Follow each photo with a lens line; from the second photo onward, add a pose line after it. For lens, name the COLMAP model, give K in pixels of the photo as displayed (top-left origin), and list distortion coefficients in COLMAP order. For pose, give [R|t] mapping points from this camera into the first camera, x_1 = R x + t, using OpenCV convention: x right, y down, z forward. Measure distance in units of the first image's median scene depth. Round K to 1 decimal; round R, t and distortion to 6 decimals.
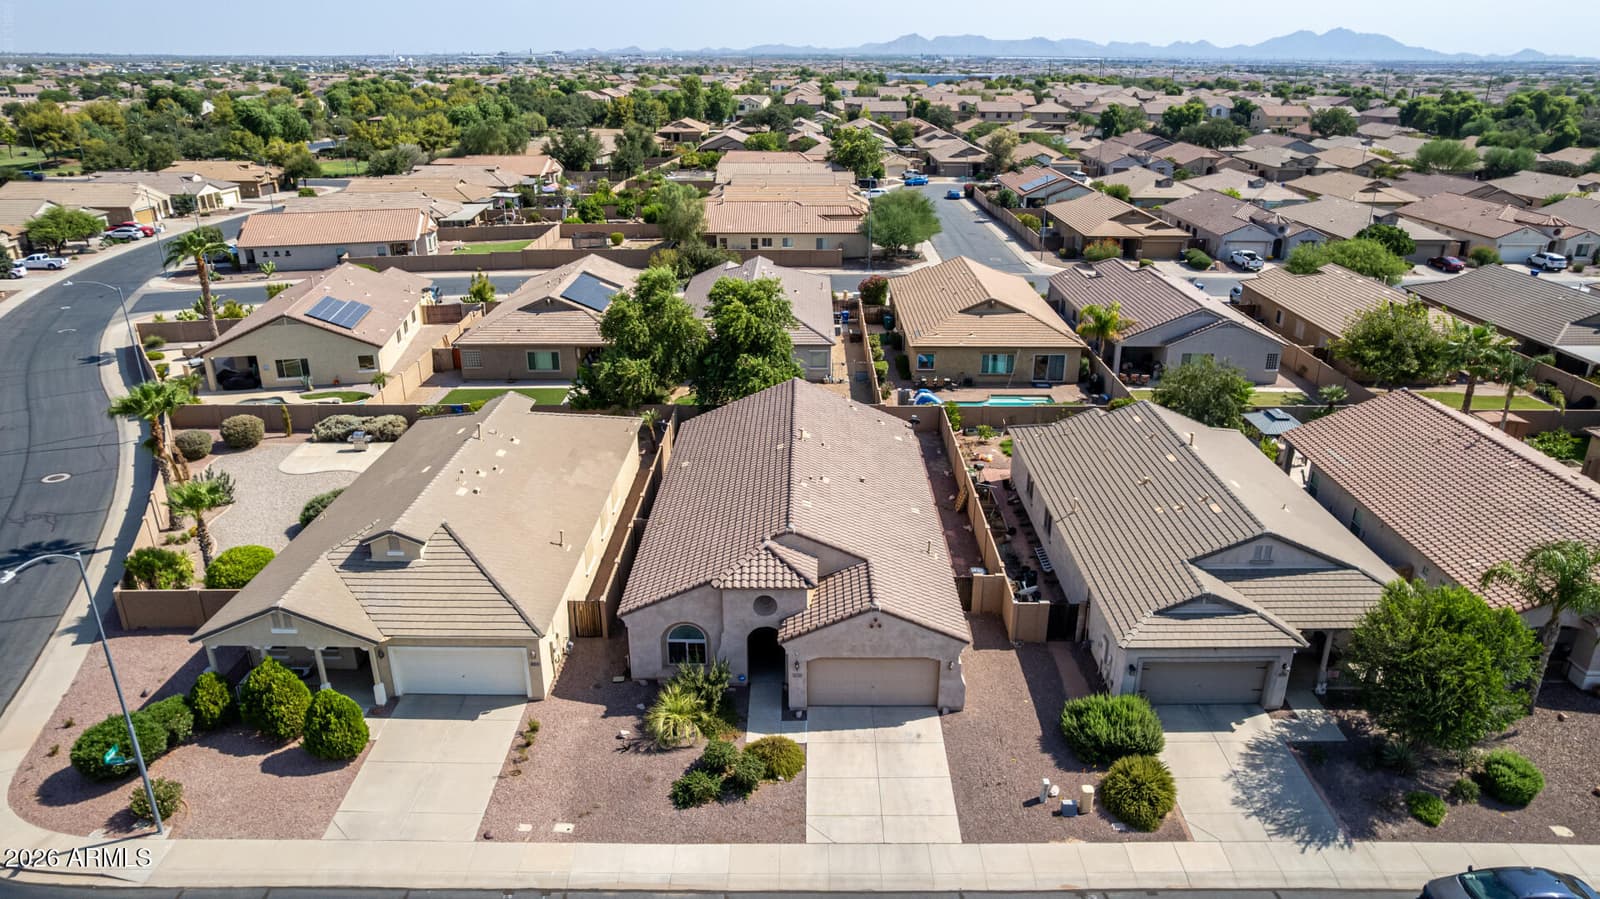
lens RADIAL K [[1013.5, 0, 800.0], [0, 1013.5, 449.5], [0, 0, 1]] dist [-0.078195, 0.071335]
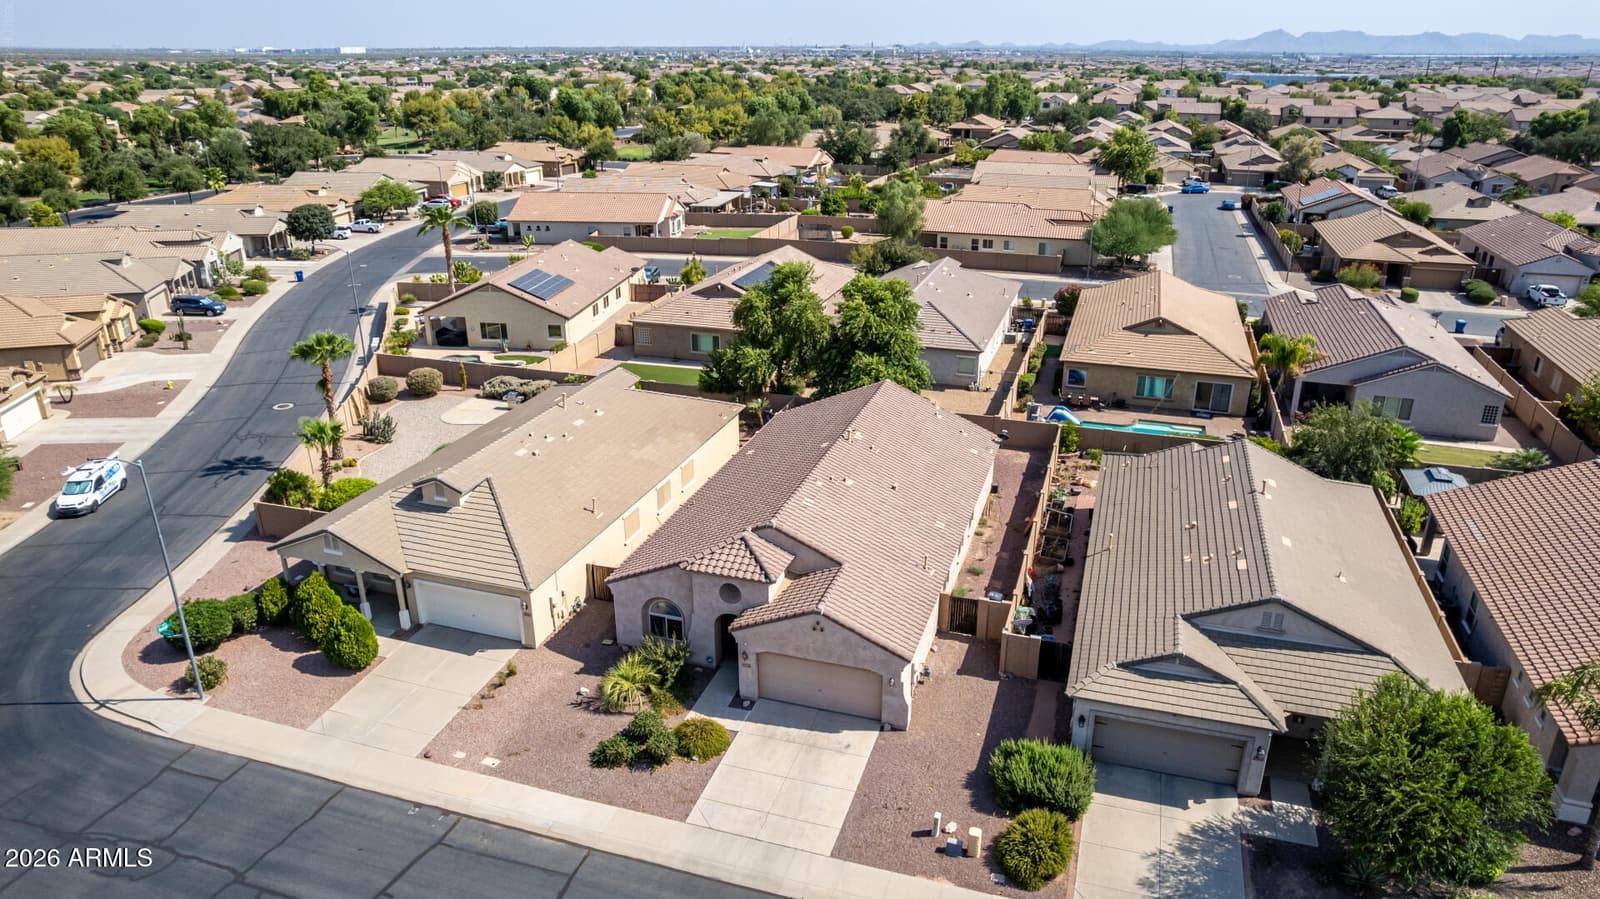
lens RADIAL K [[1013.5, 0, 800.0], [0, 1013.5, 449.5], [0, 0, 1]] dist [-0.078195, 0.071335]
pose [[0.953234, 0.111805, -0.280792, 0.191870], [-0.110527, 0.993663, 0.020436, -0.012983], [0.281298, 0.011554, 0.959551, 0.017493]]
